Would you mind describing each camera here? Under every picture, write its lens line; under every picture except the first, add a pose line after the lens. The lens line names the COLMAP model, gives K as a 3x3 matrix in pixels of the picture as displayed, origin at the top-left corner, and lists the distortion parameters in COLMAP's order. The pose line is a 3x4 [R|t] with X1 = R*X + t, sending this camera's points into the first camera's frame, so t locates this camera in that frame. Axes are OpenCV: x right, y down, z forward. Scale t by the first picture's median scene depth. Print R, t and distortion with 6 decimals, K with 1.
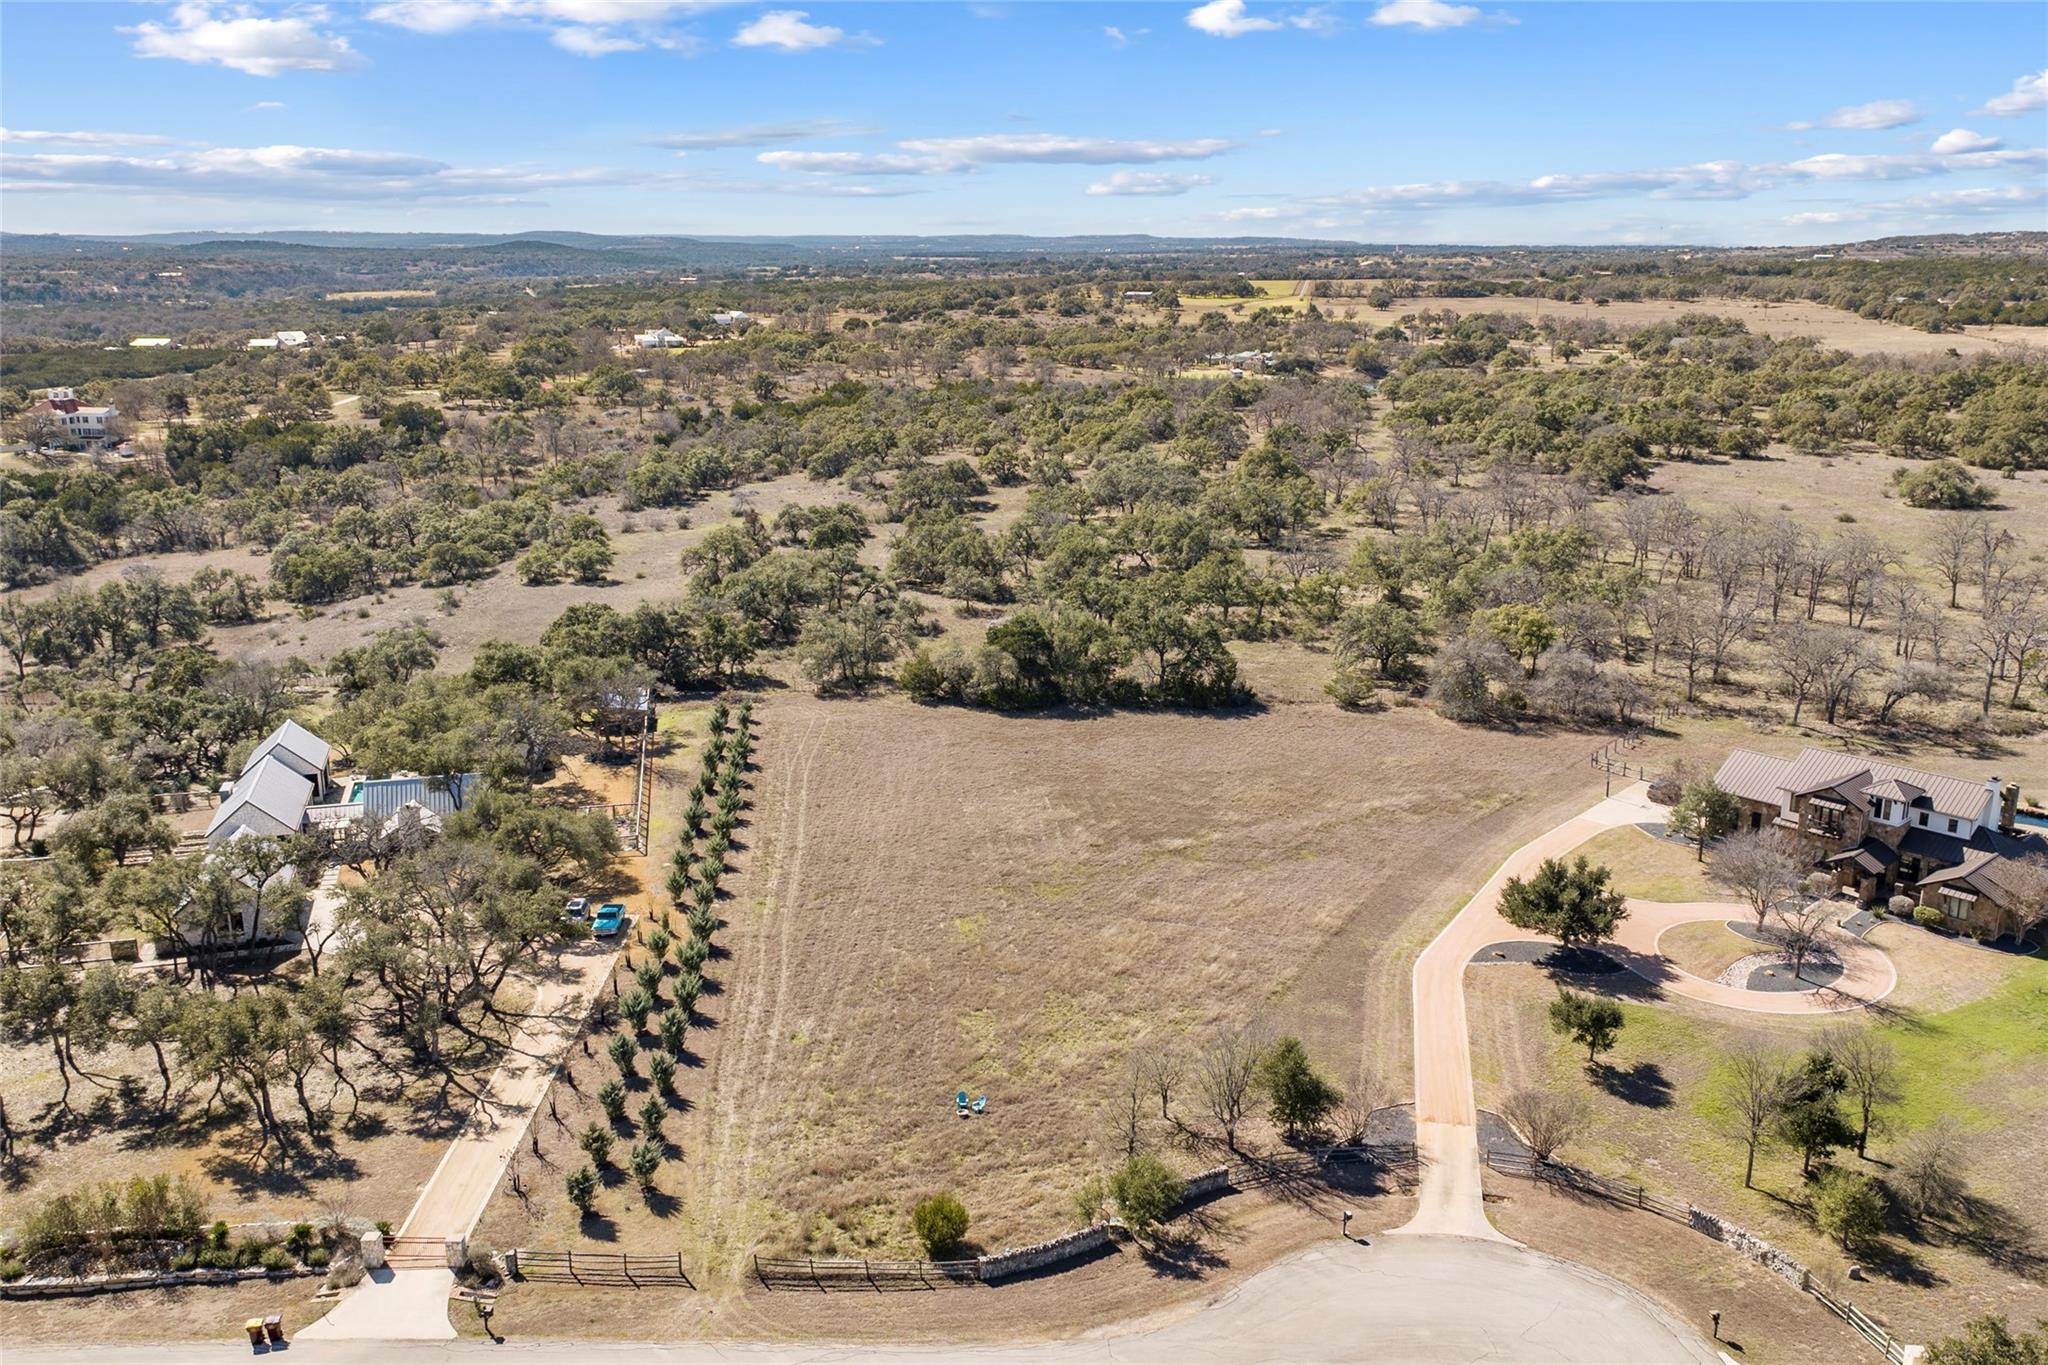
lens RADIAL K [[1700.8, 0, 1026.6], [0, 1700.8, 674.6], [0, 0, 1]] dist [-0.018446, -0.005674]
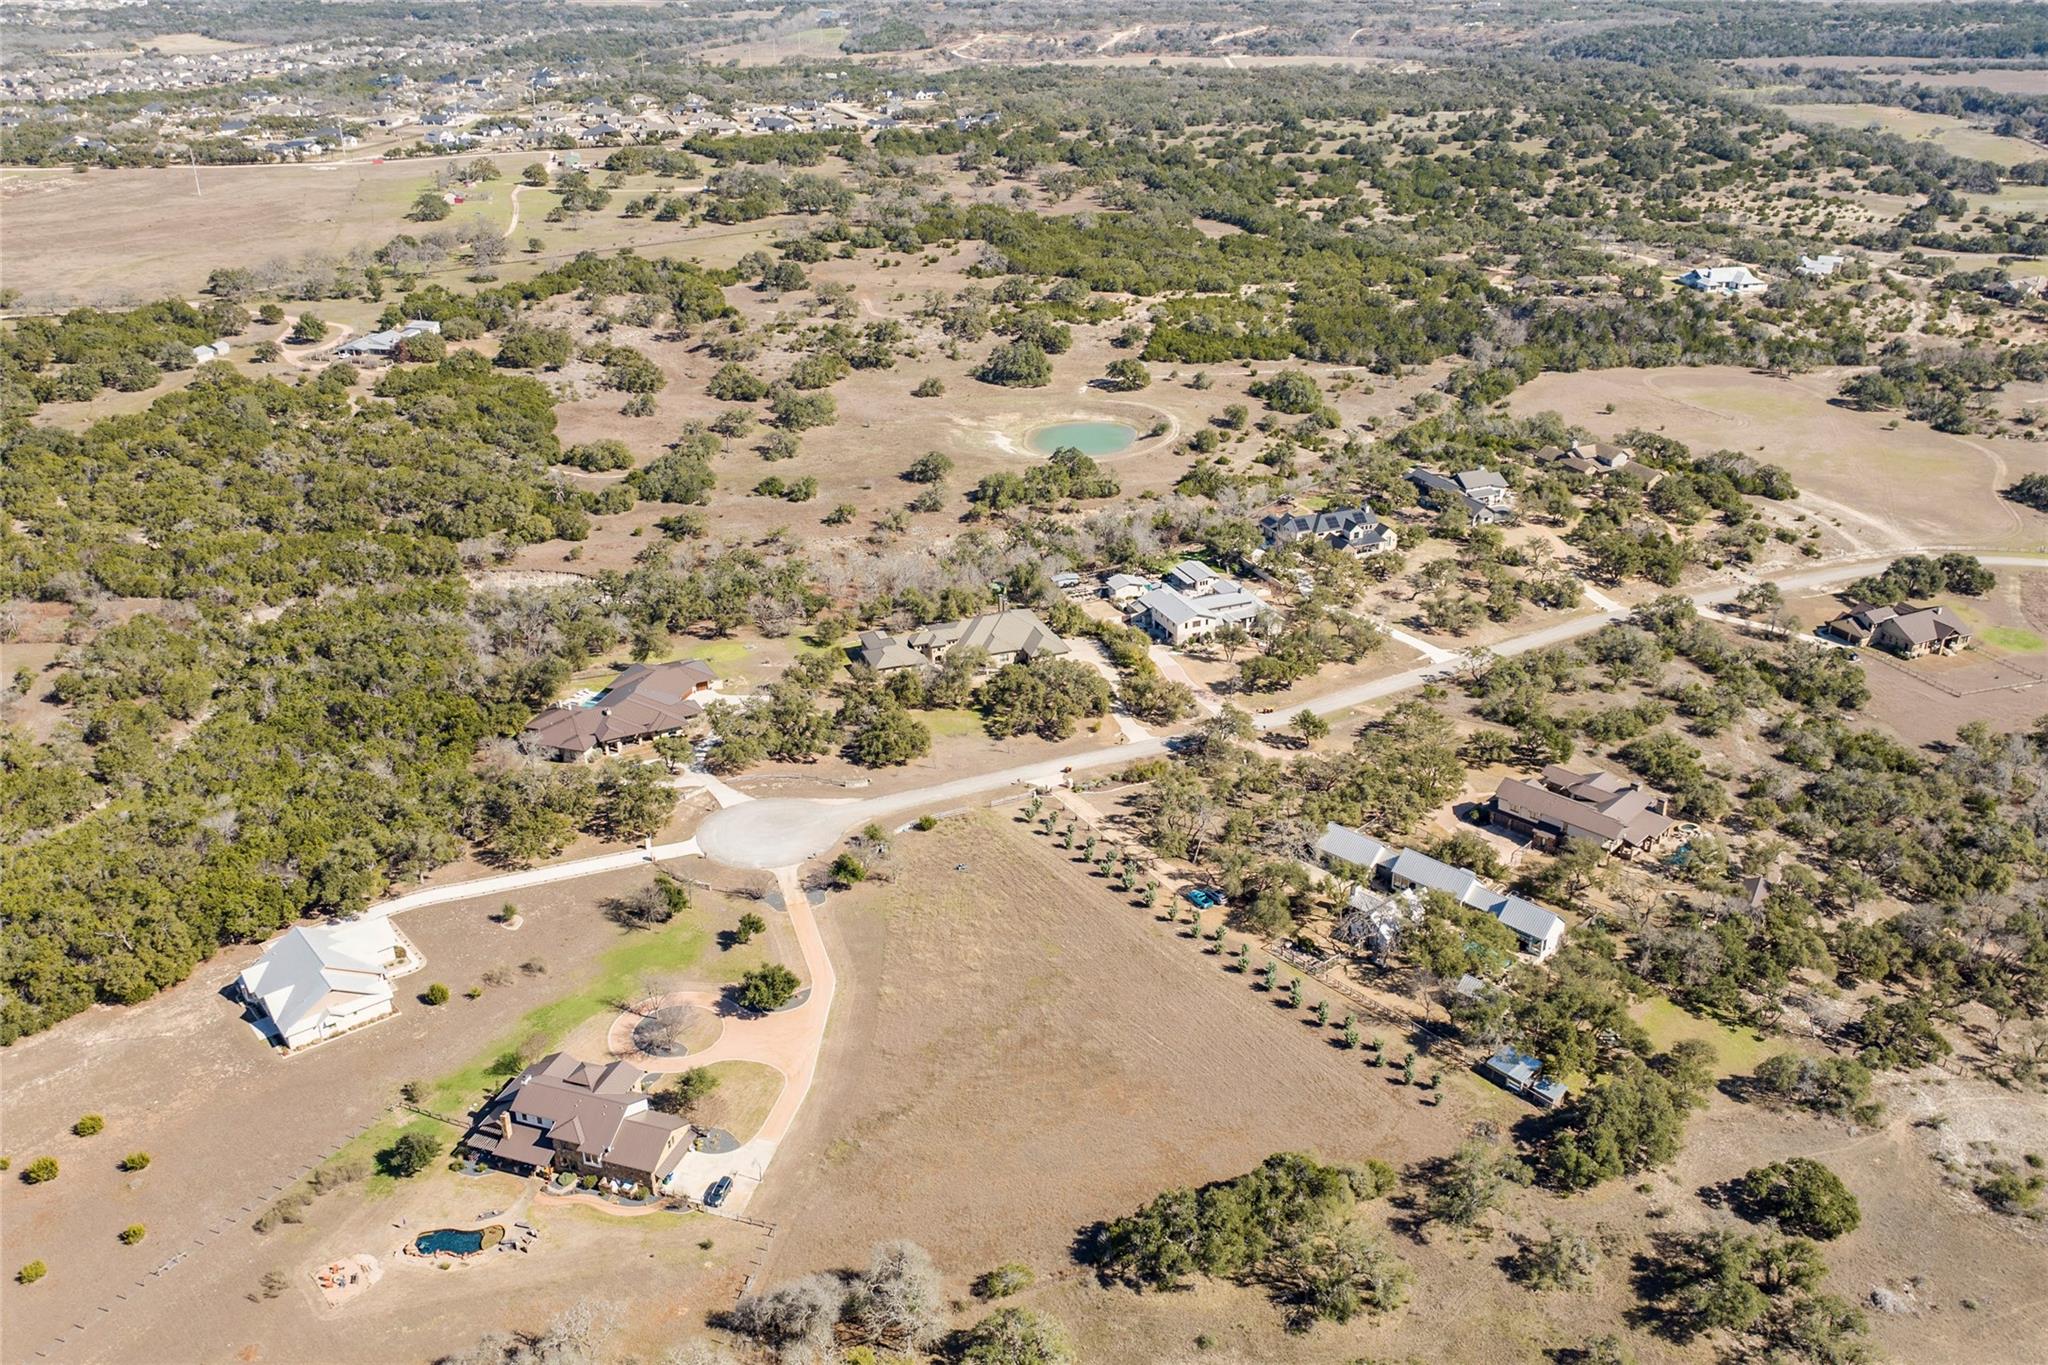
lens RADIAL K [[1700.8, 0, 1037.1], [0, 1700.8, 680.0], [0, 0, 1]] dist [-0.018446, -0.005674]
pose [[-0.870253, 0.210128, -0.445541, 1.051338], [-0.116109, 0.791477, 0.600069, -1.698440], [0.478726, 0.573943, -0.664387, 2.789143]]
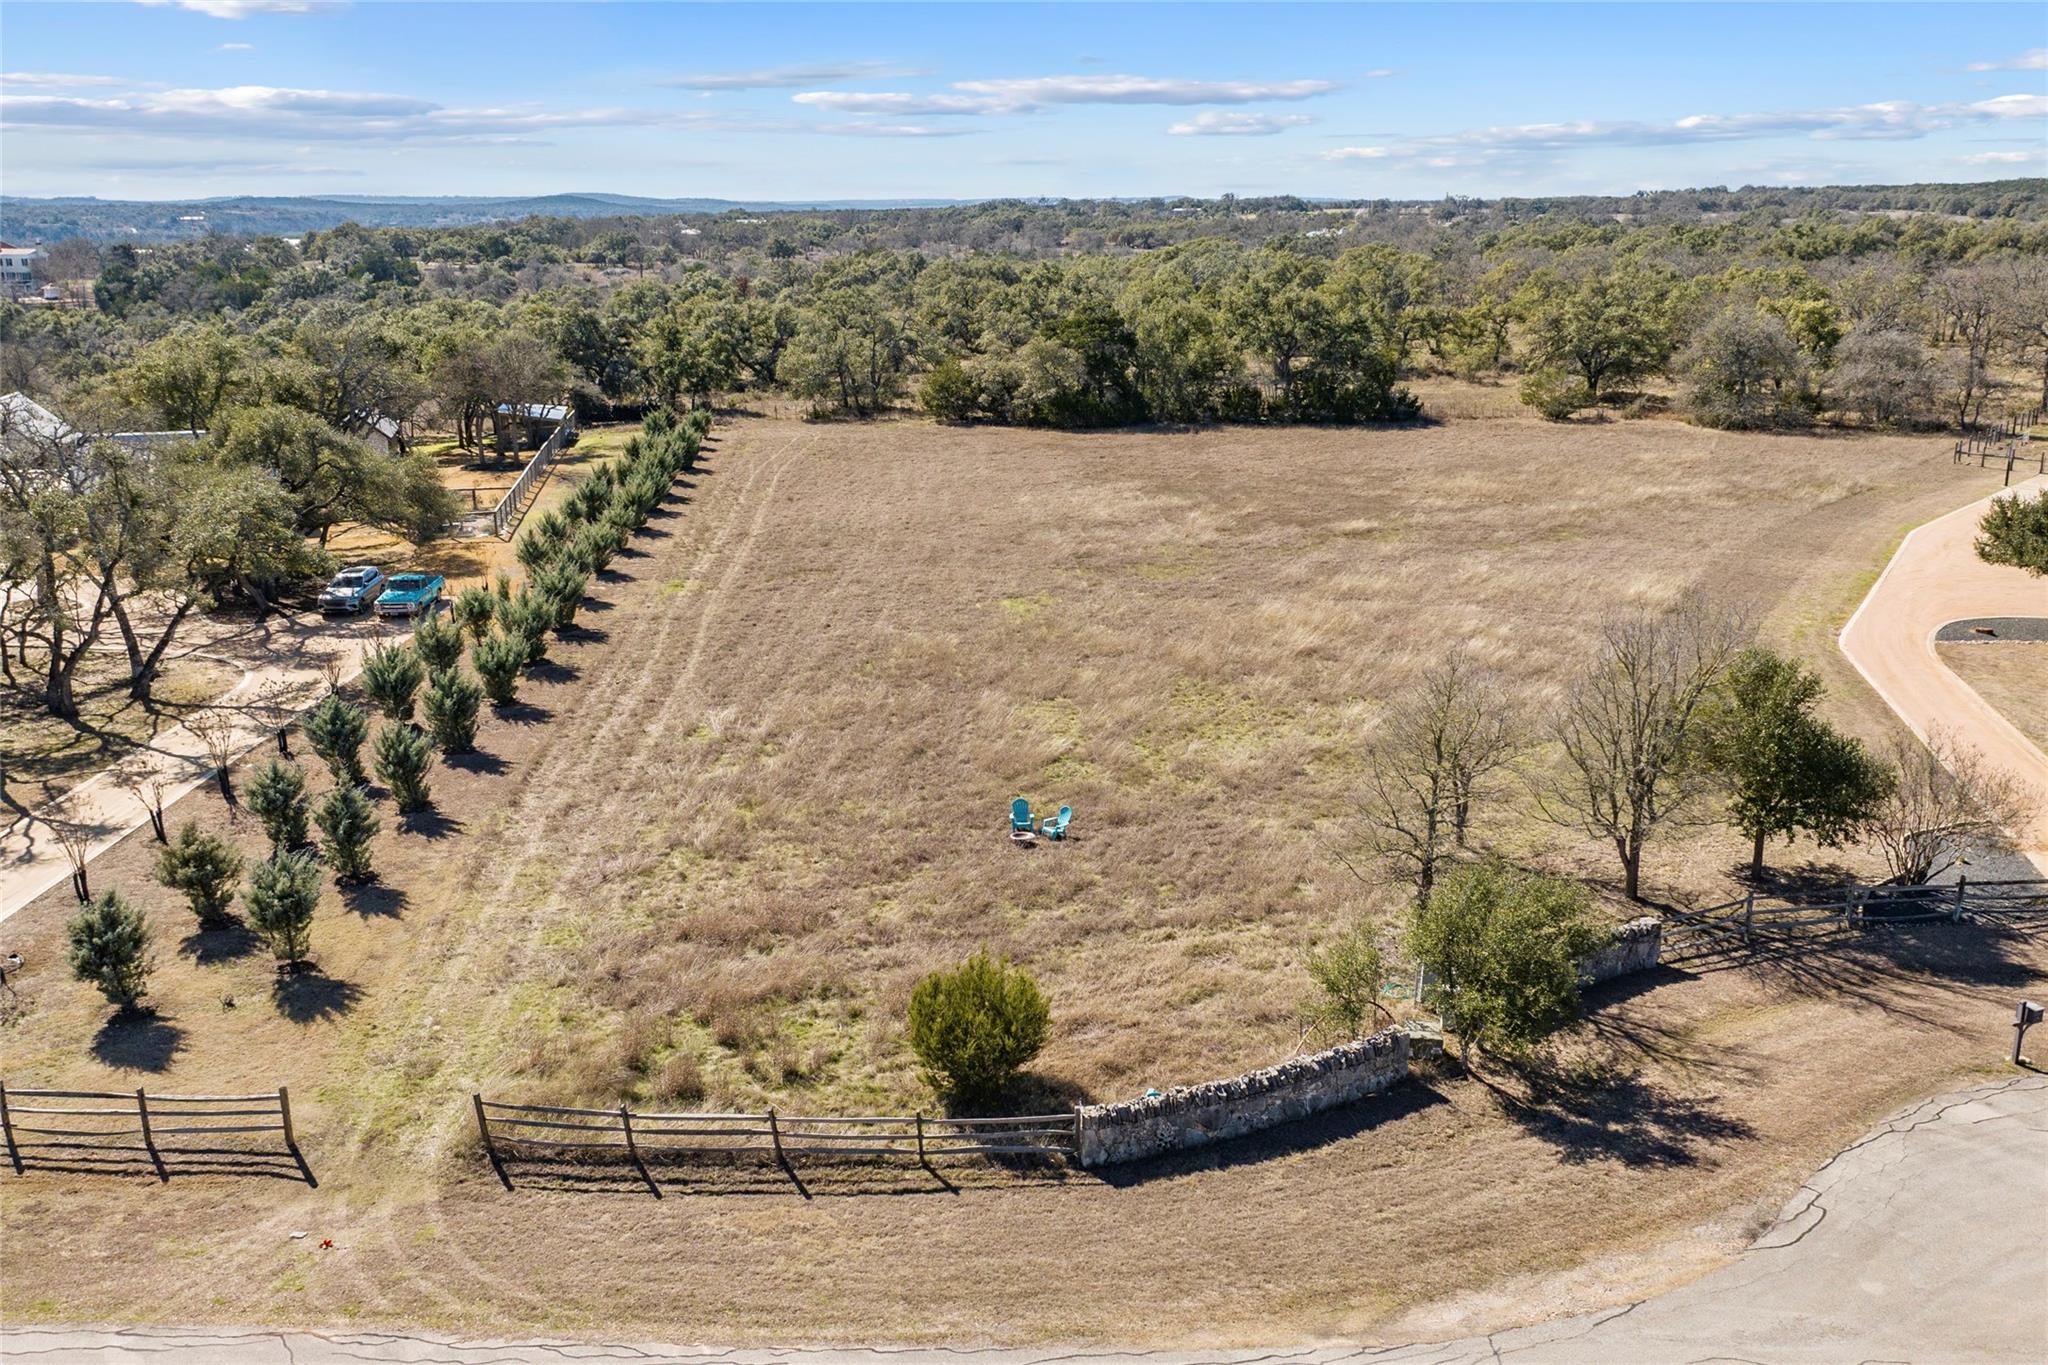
lens RADIAL K [[1700.8, 0, 1030.9], [0, 1700.8, 689.5], [0, 0, 1]] dist [-0.018446, -0.005674]
pose [[0.999824, 0.003662, -0.018397, -0.027435], [-0.003166, 0.999633, 0.026912, 0.209229], [0.018489, -0.026849, 0.999469, 0.545608]]
